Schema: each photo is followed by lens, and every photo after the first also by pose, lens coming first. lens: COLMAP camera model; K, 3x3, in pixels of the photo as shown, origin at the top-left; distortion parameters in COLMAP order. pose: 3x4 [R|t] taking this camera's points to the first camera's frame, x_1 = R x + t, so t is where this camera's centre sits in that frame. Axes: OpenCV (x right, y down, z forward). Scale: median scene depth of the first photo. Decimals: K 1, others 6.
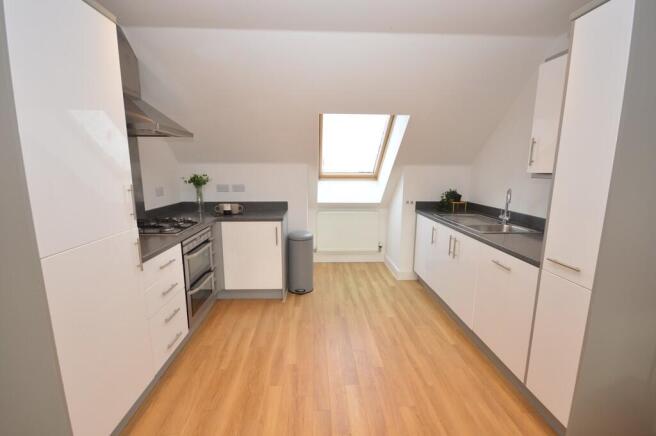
lens RADIAL K [[300.1, 0, 327.6], [0, 300.1, 221.2], [0, 0, 1]] dist [0.000912, 0.000068]
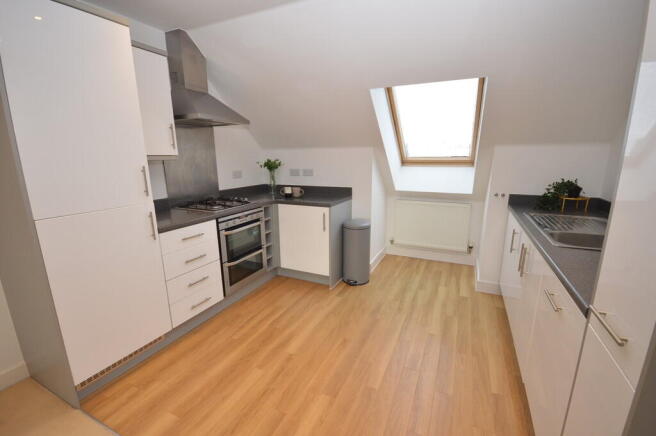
lens RADIAL K [[291.8, 0, 329.0], [0, 291.8, 220.0], [0, 0, 1]] dist [0.000196, 0.000104]
pose [[0.885658, 0.089857, -0.455560, 0.261165], [-0.069630, 0.995704, 0.061029, -0.015433], [0.459087, -0.022330, 0.888111, 0.149767]]
